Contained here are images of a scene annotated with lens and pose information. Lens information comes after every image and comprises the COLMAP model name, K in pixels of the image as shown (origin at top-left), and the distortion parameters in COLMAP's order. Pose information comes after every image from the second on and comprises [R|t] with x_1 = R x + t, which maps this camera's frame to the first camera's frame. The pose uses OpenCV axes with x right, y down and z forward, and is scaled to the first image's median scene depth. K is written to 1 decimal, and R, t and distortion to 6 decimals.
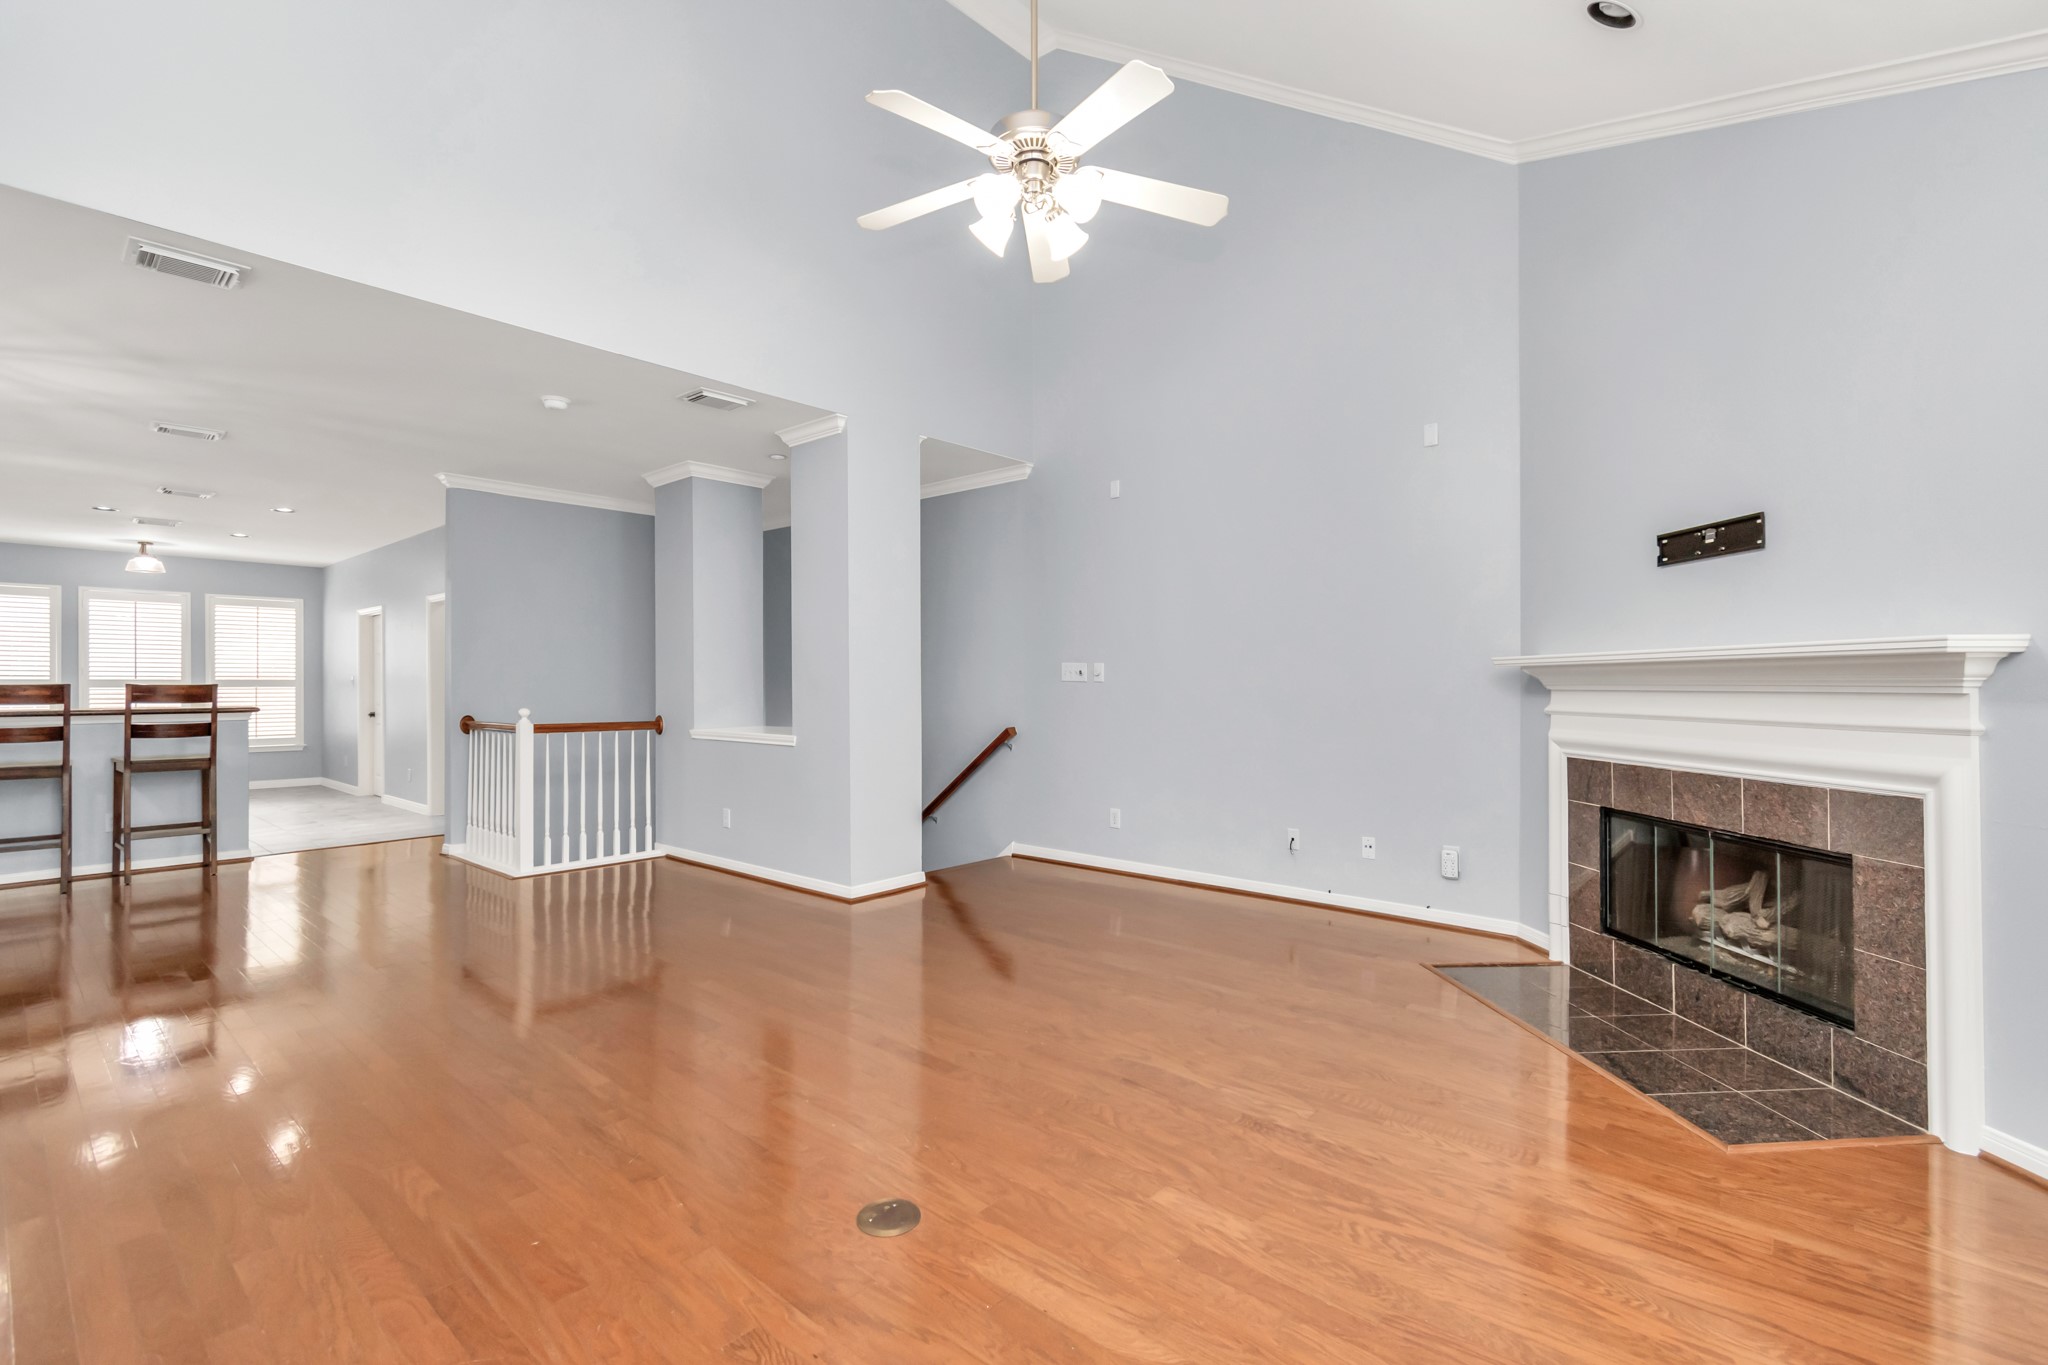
lens RADIAL K [[920.9, 0, 1019.9], [0, 920.9, 689.8], [0, 0, 1]] dist [0.001507, 0.000173]
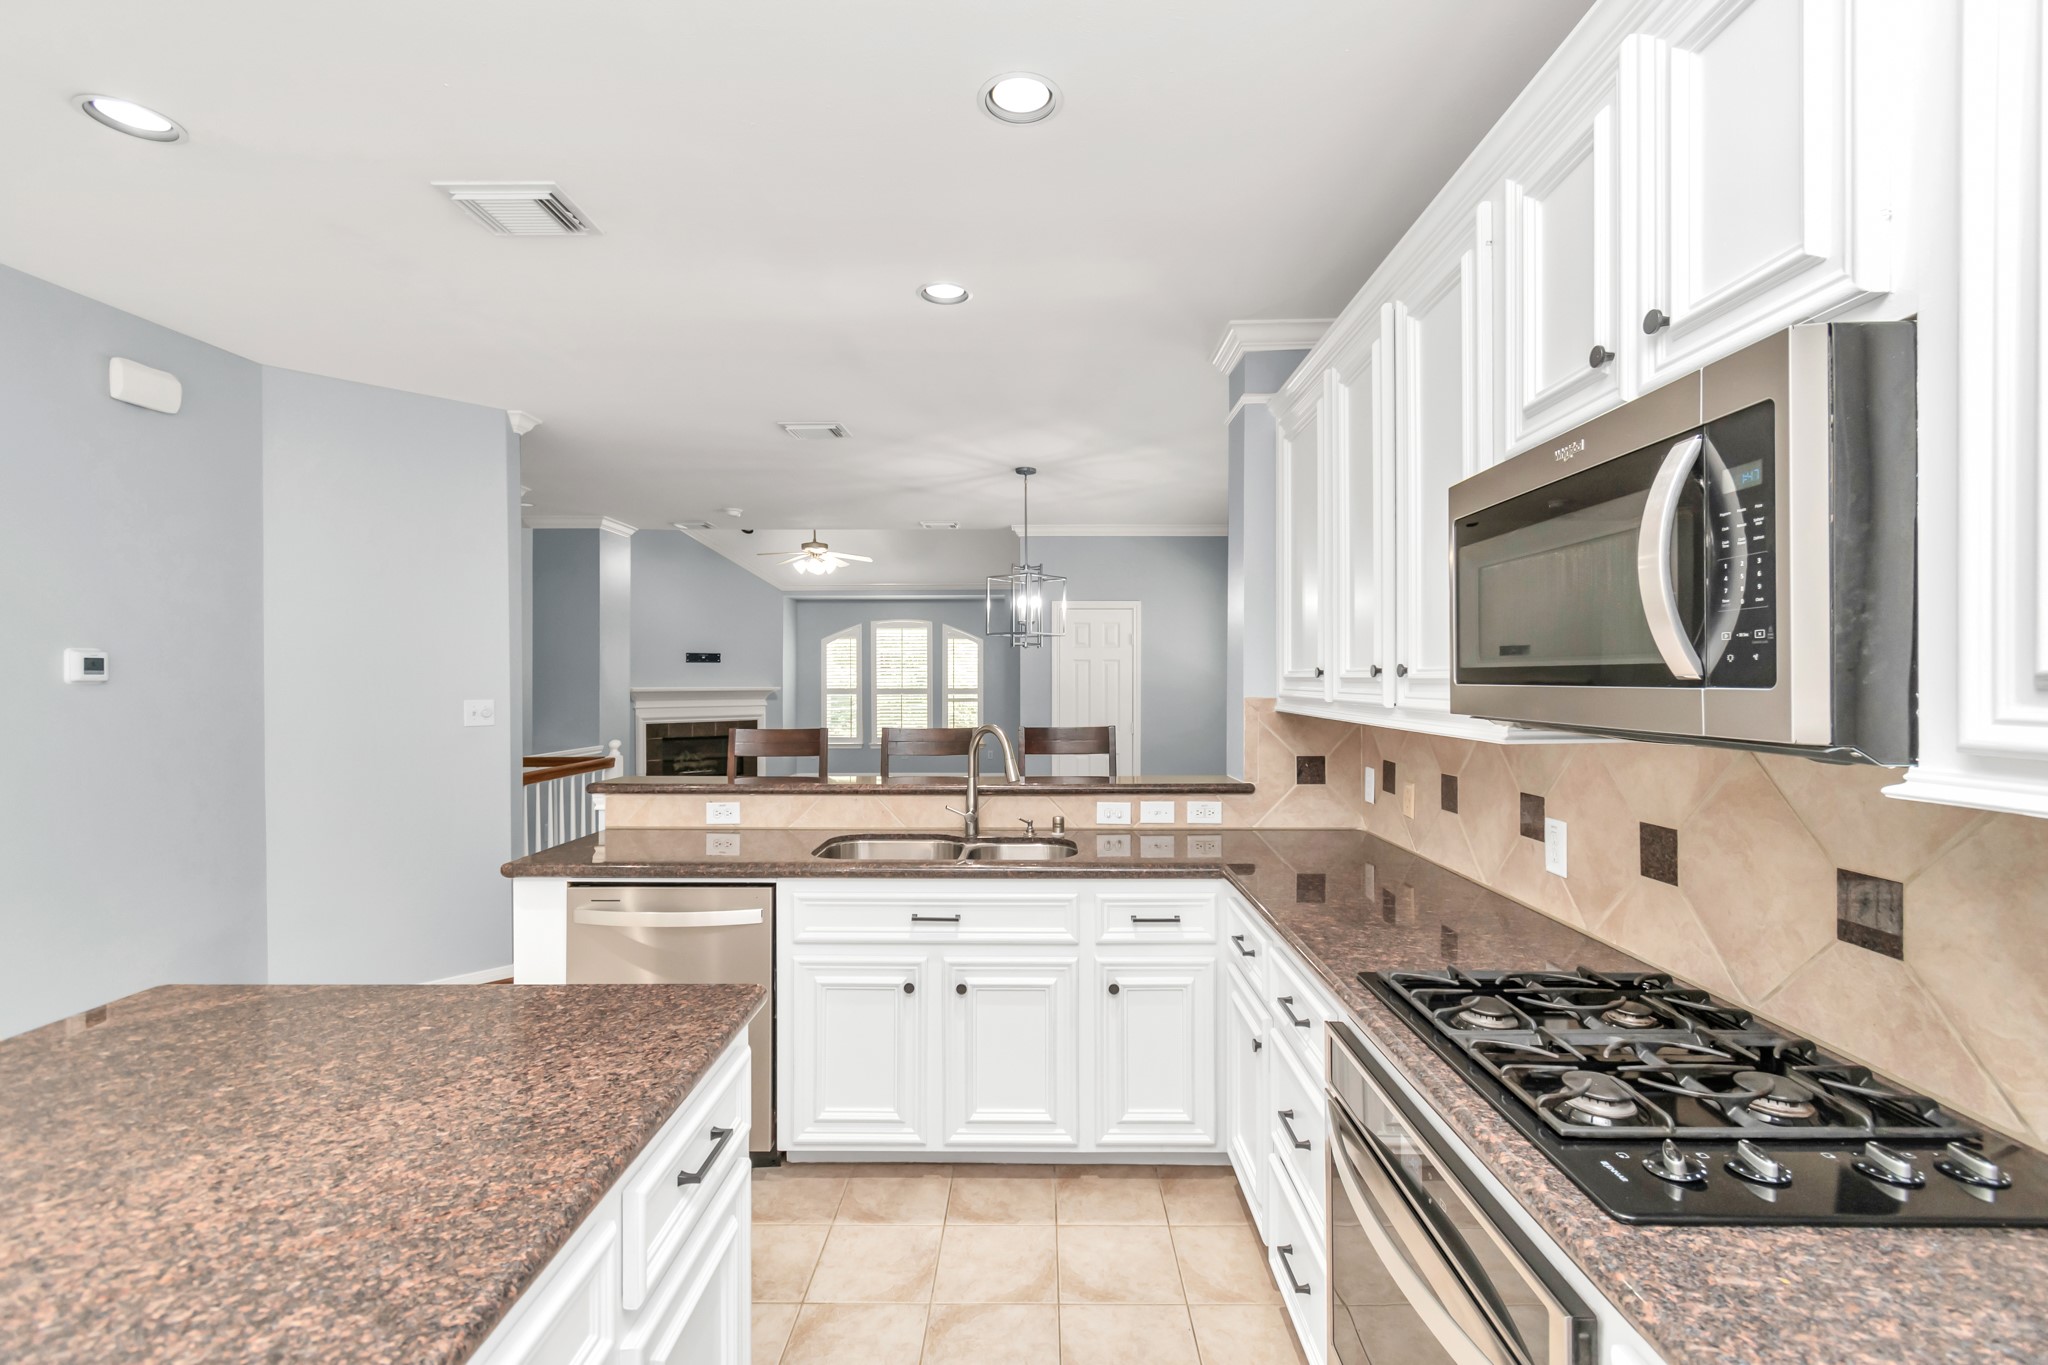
lens RADIAL K [[892.4, 0, 1036.4], [0, 892.4, 681.0], [0, 0, 1]] dist [0.001999, 0.000079]
pose [[-0.657447, -0.000268, 0.753501, -2.267997], [0.004711, 0.999979, 0.004466, -0.064600], [-0.753486, 0.006486, -0.657432, 1.903845]]
